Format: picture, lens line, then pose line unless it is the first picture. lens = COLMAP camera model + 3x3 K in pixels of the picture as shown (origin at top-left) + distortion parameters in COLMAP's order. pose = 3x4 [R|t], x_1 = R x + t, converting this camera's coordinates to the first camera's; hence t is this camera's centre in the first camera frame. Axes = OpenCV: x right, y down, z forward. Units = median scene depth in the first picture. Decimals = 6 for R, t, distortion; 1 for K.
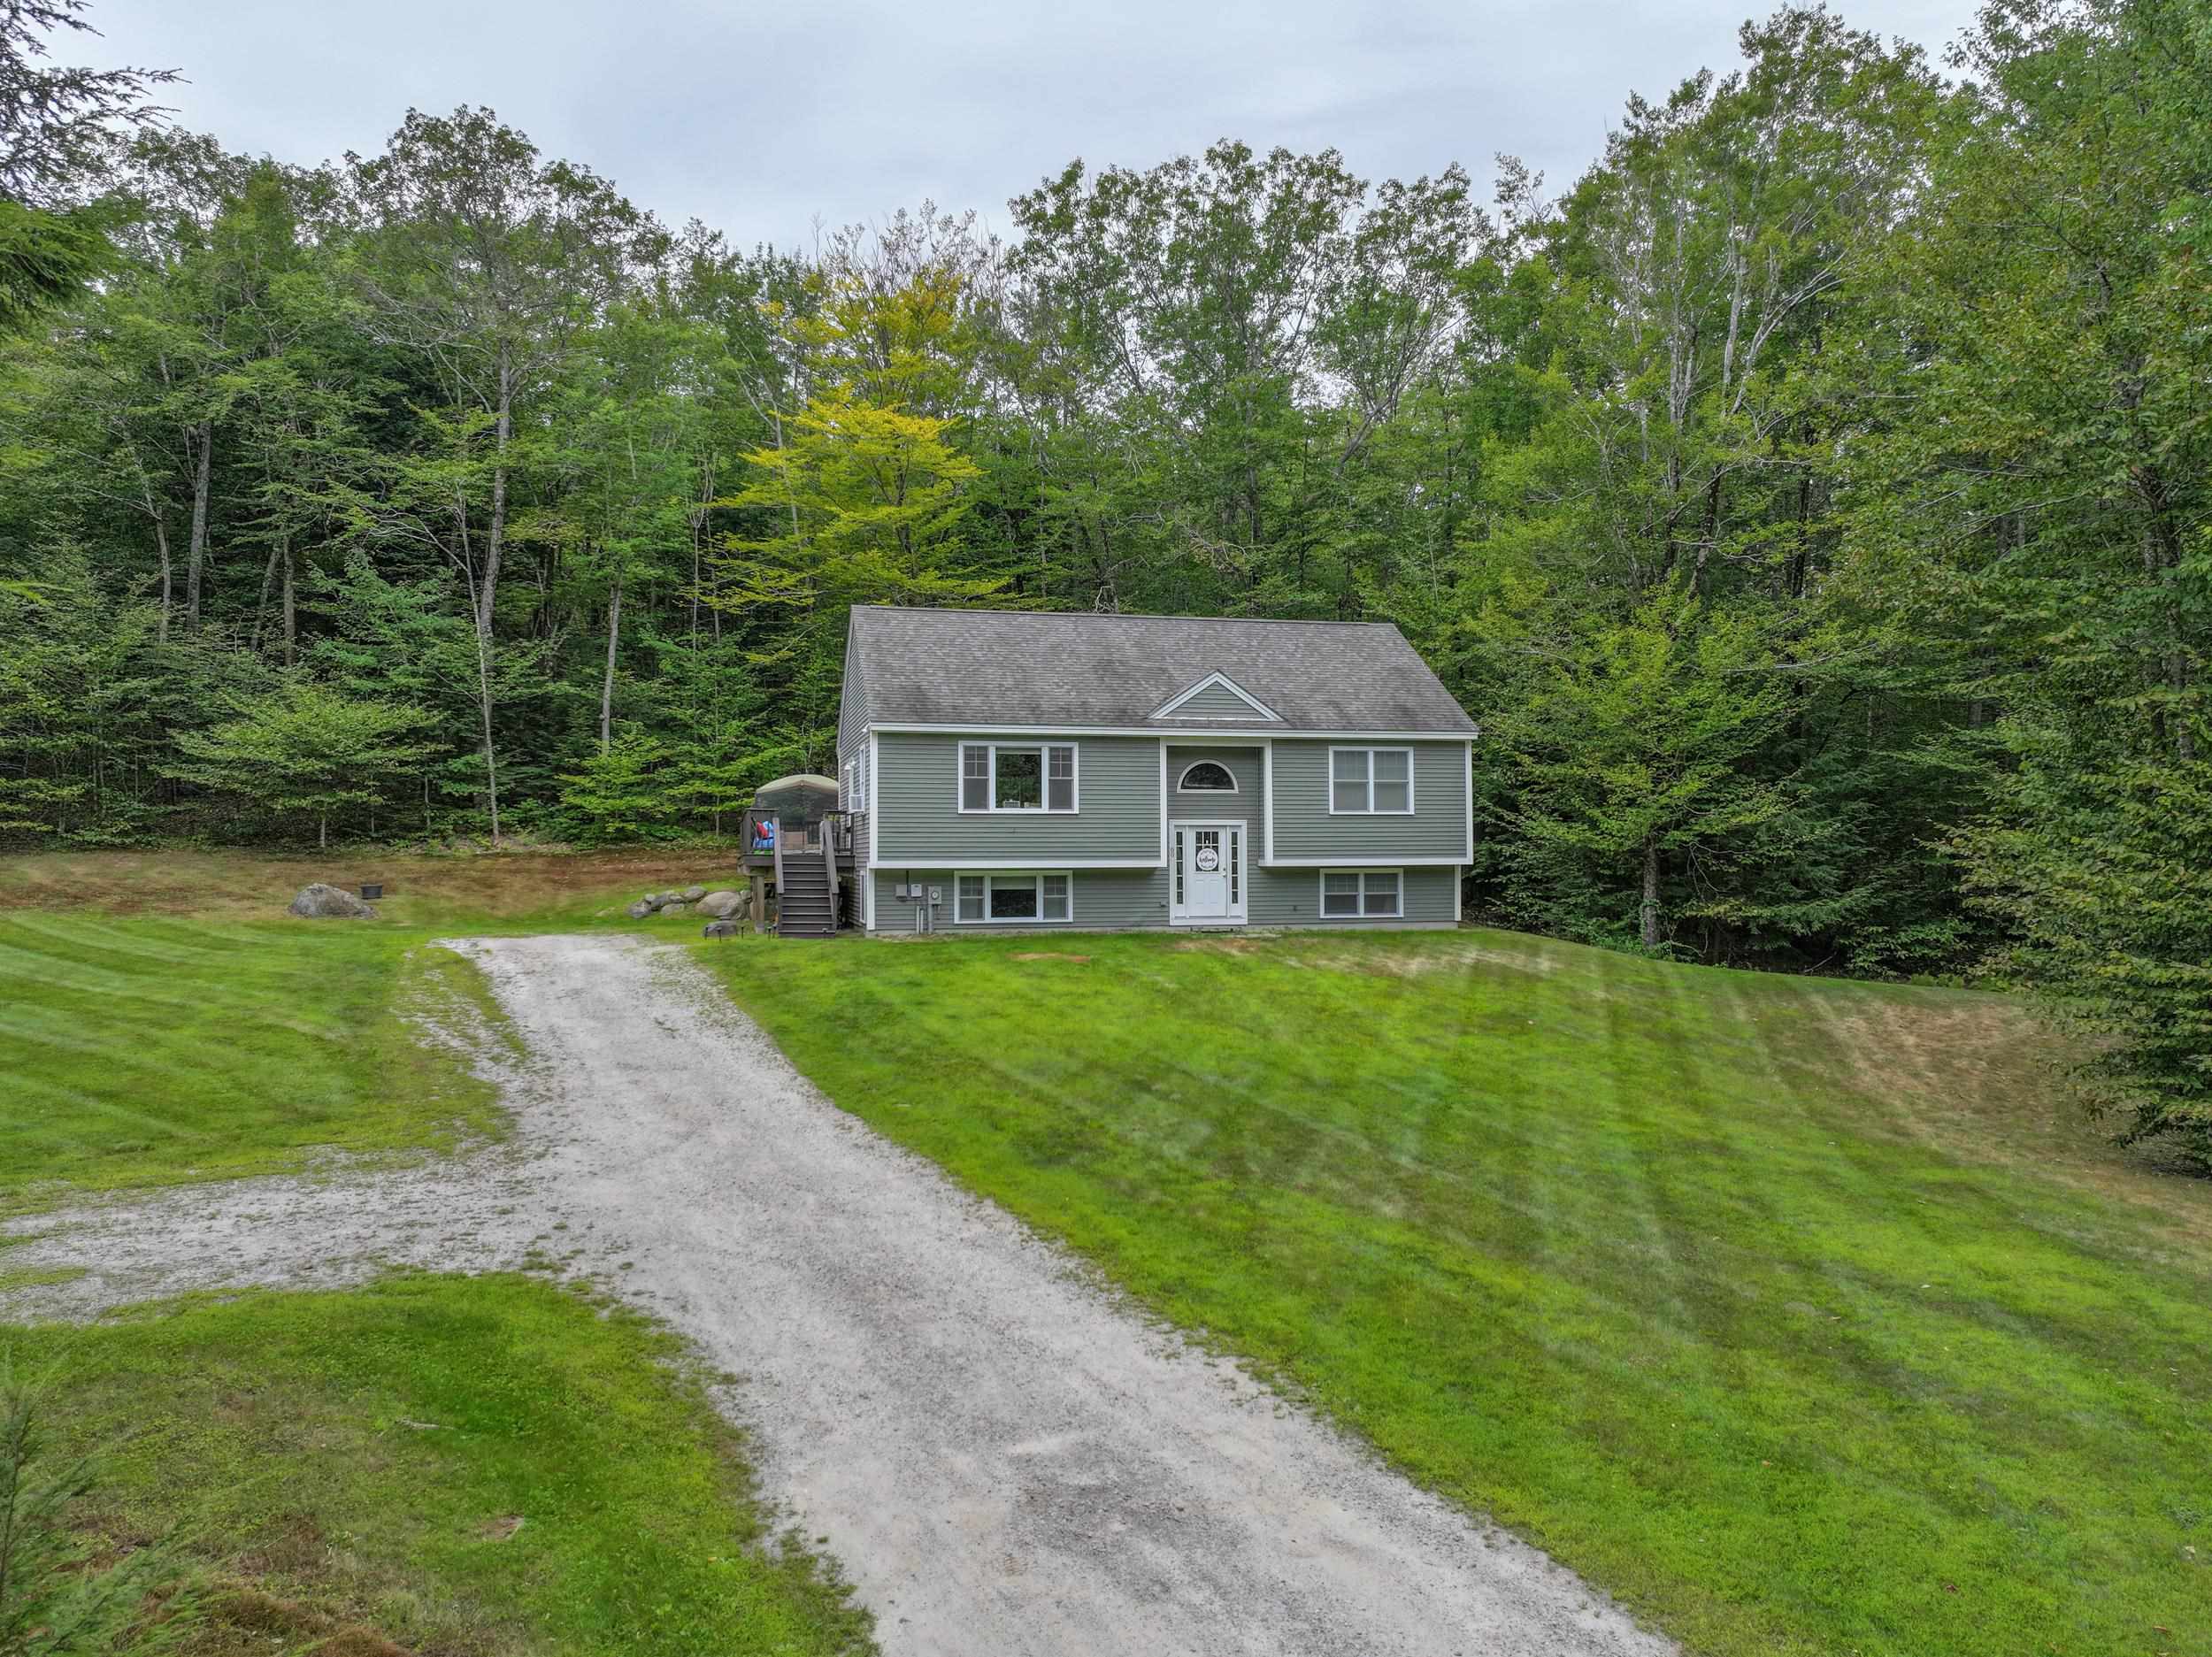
lens RADIAL K [[1570.7, 0, 1093.3], [0, 1570.7, 840.1], [0, 0, 1]] dist [0.005354, 0.008998]
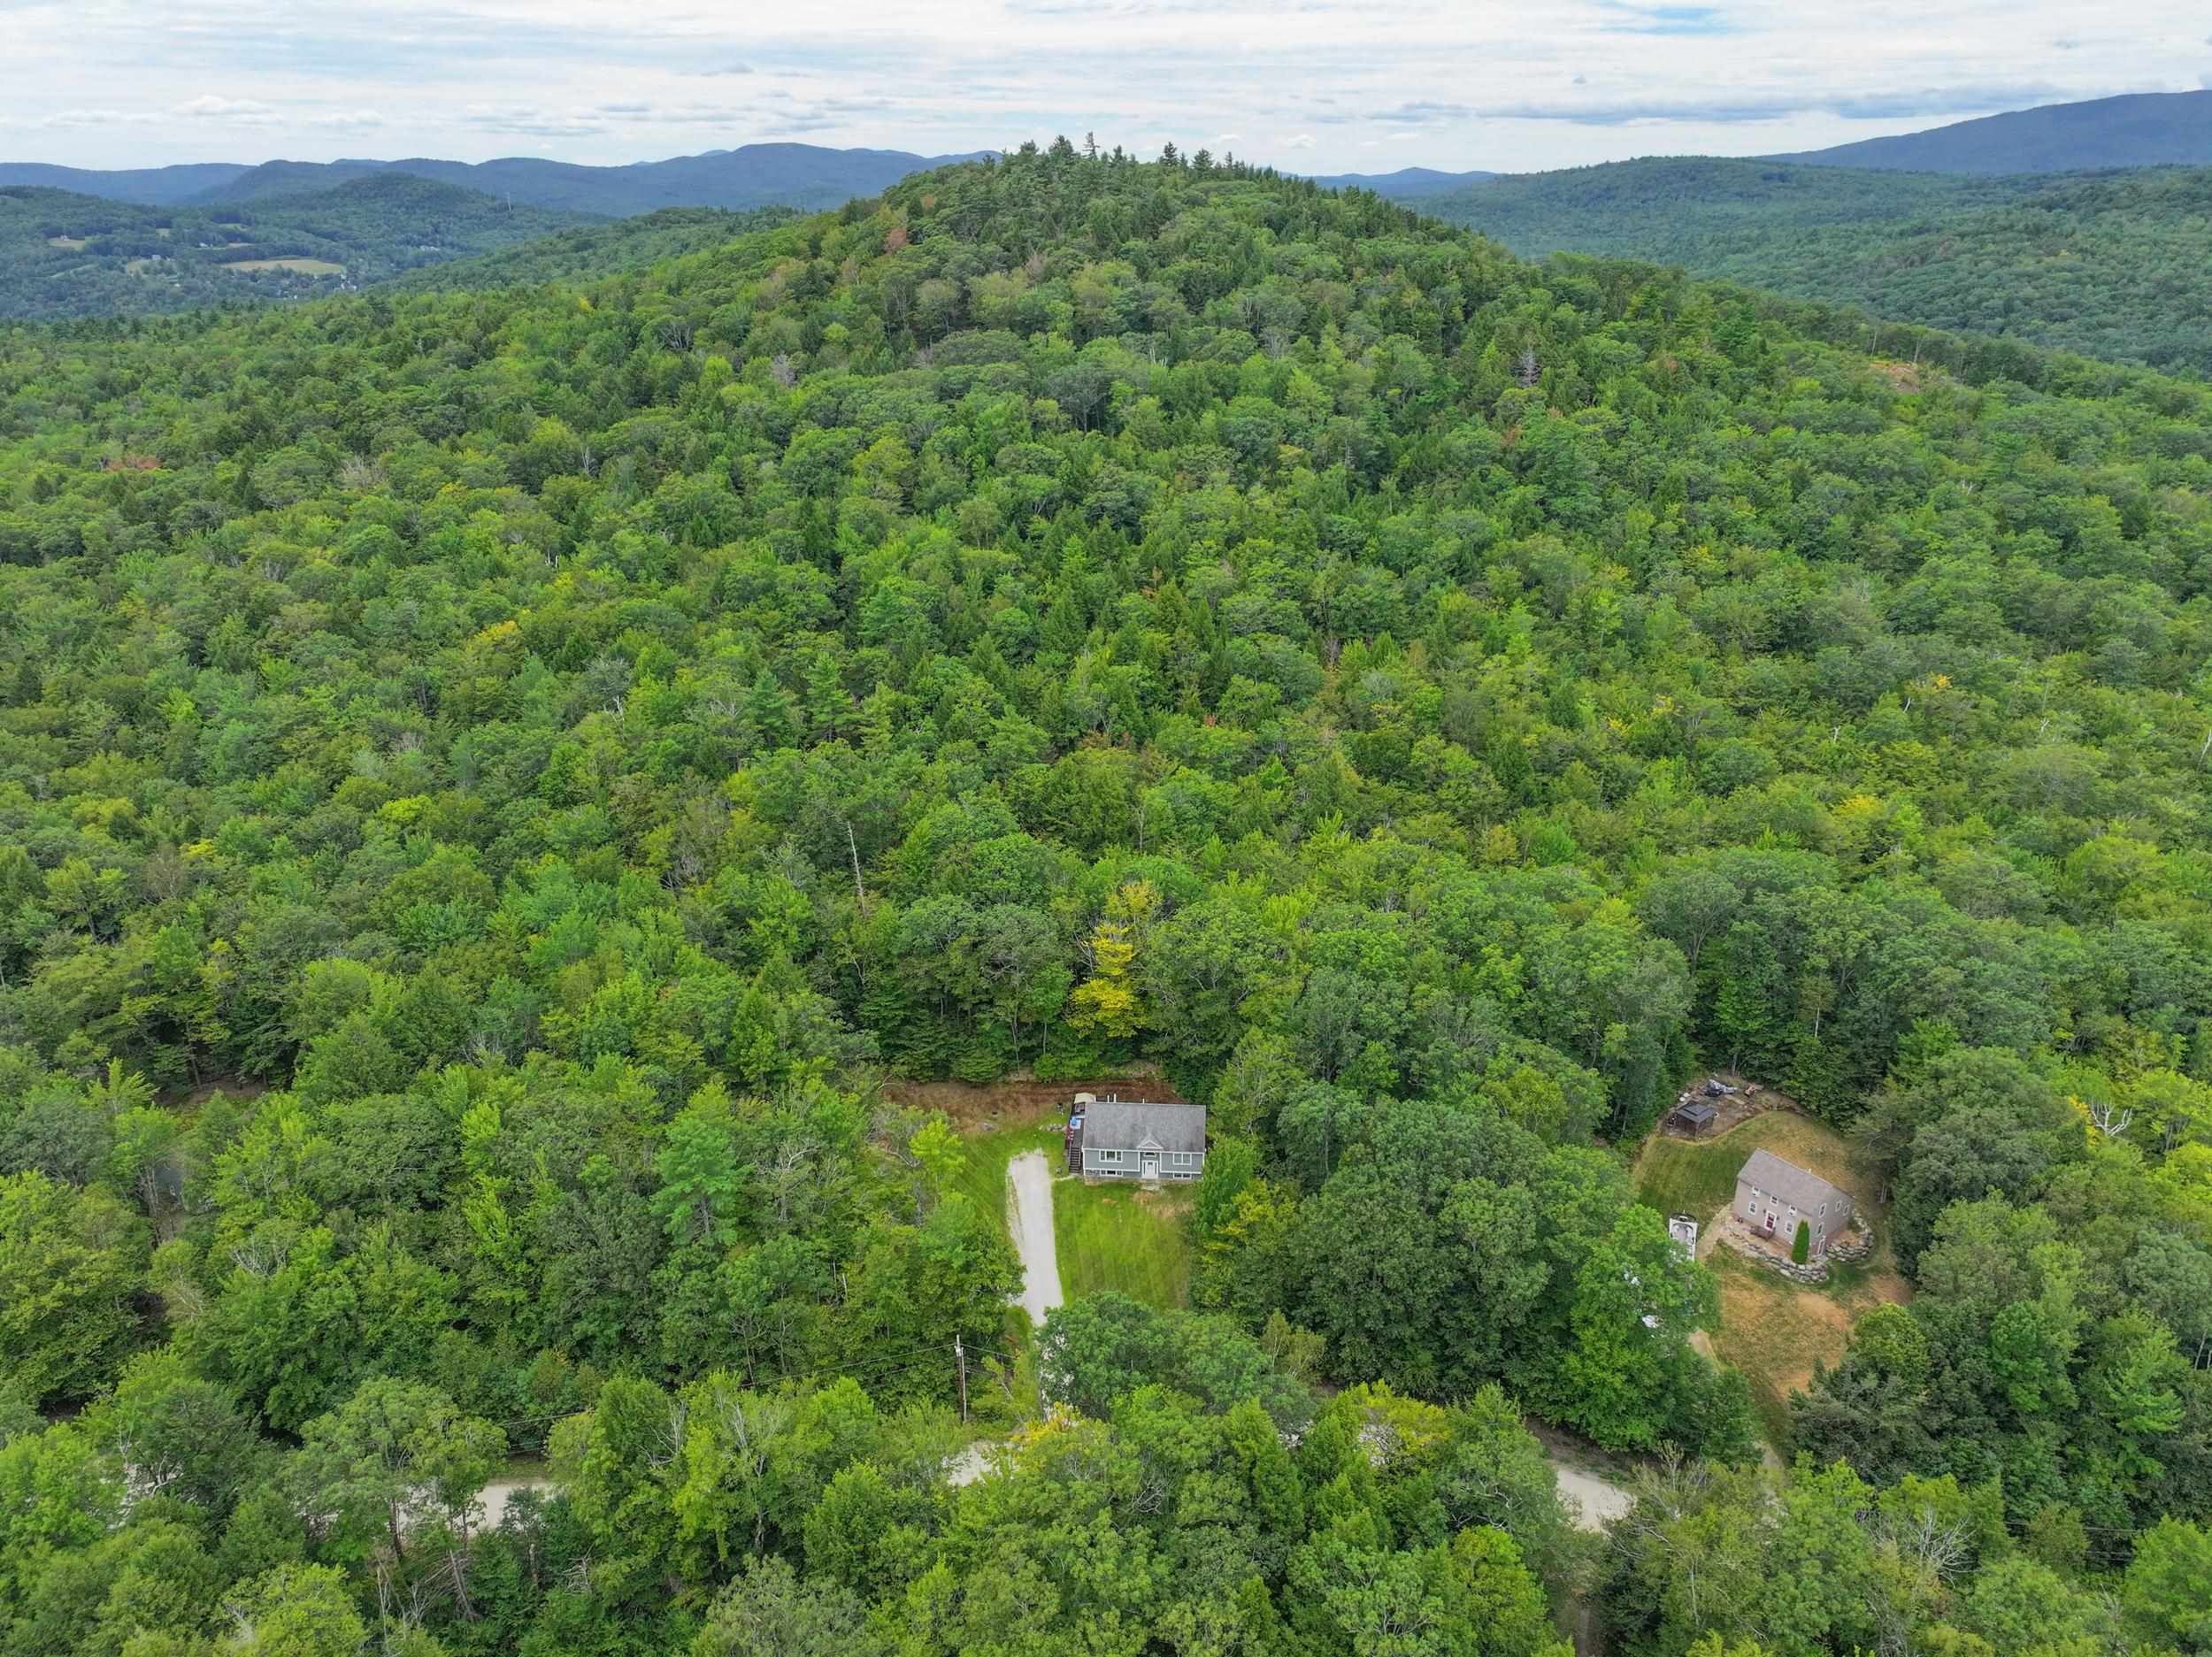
lens RADIAL K [[1570.7, 0, 1101.5], [0, 1570.7, 823.7], [0, 0, 1]] dist [0.005354, 0.008998]
pose [[0.951710, 0.113946, -0.285071, 1.224424], [0.009804, 0.916815, 0.399192, -2.985807], [0.306843, -0.382710, 0.871424, -3.017196]]
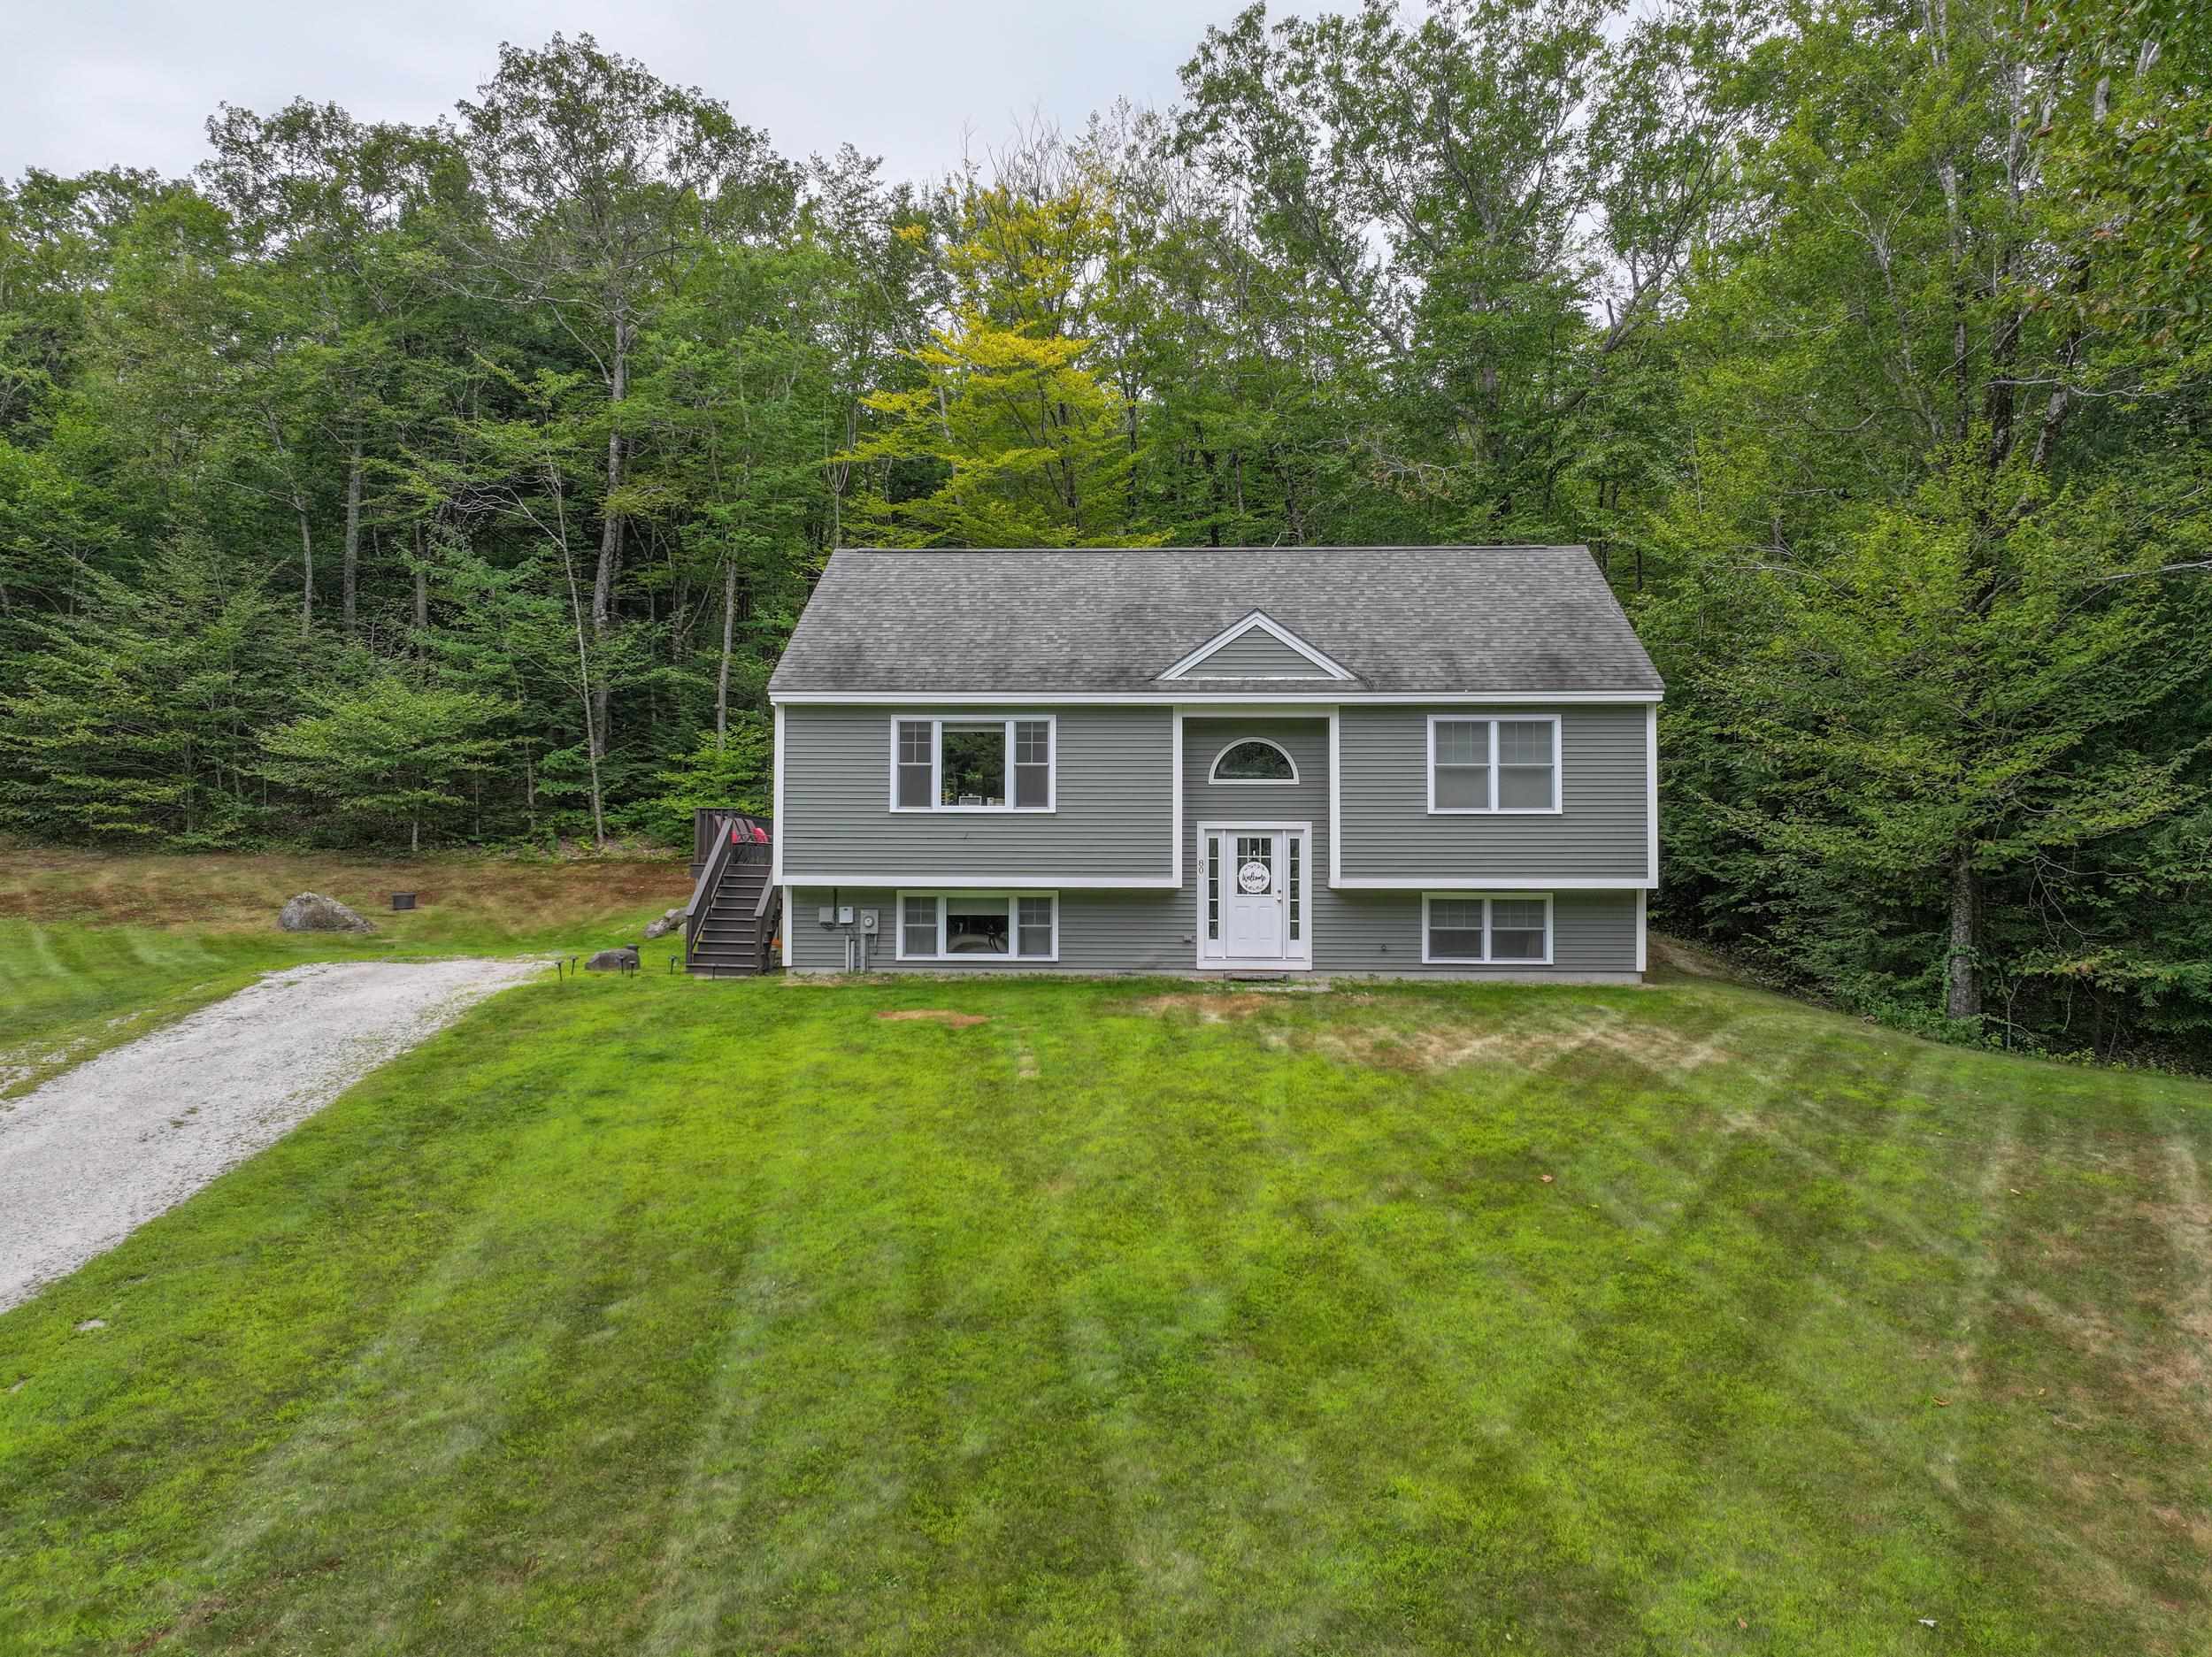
lens RADIAL K [[1570.7, 0, 1103.2], [0, 1570.7, 825.9], [0, 0, 1]] dist [0.005354, 0.008998]
pose [[0.959590, 0.001342, -0.281399, 0.200364], [-0.004545, 0.999932, -0.010729, -0.002950], [0.281365, 0.011574, 0.959531, 0.287377]]
